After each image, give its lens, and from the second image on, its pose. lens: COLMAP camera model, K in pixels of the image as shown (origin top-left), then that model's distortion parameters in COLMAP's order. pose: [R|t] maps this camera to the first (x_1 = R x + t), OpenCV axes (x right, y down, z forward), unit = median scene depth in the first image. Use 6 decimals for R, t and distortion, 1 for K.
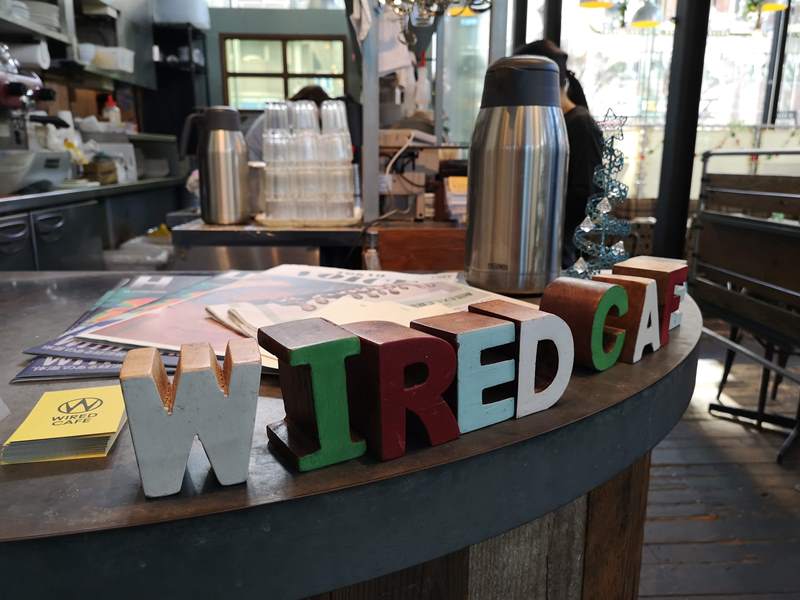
lens RADIAL K [[634.2, 0, 400.0], [0, 634.2, 300.0], [0, 0, 1]] dist [-0.000091, -0.001243]
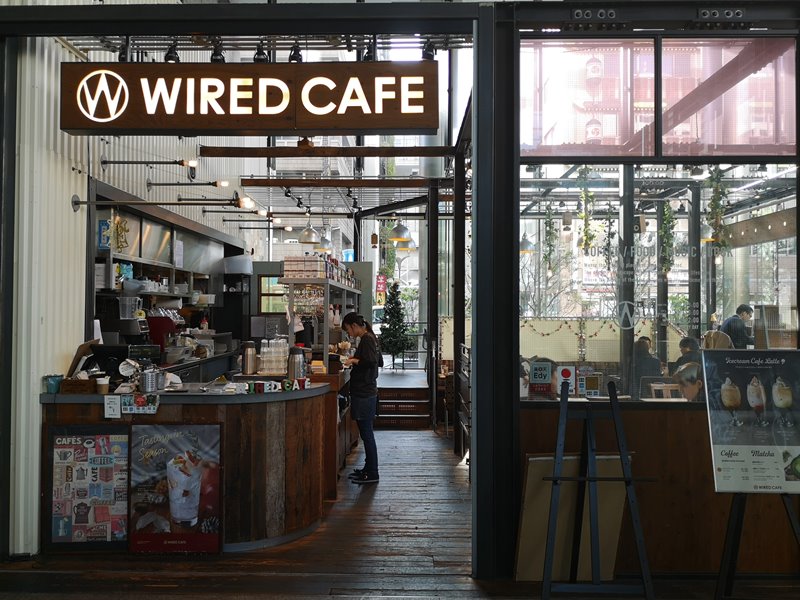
lens RADIAL K [[634.2, 0, 400.0], [0, 634.2, 300.0], [0, 0, 1]] dist [-0.000091, -0.001243]
pose [[0.998304, -0.004704, -0.058024, 0.363555], [-0.009507, 0.970174, -0.242223, 0.153320], [0.057433, 0.242364, 0.968484, -1.156532]]
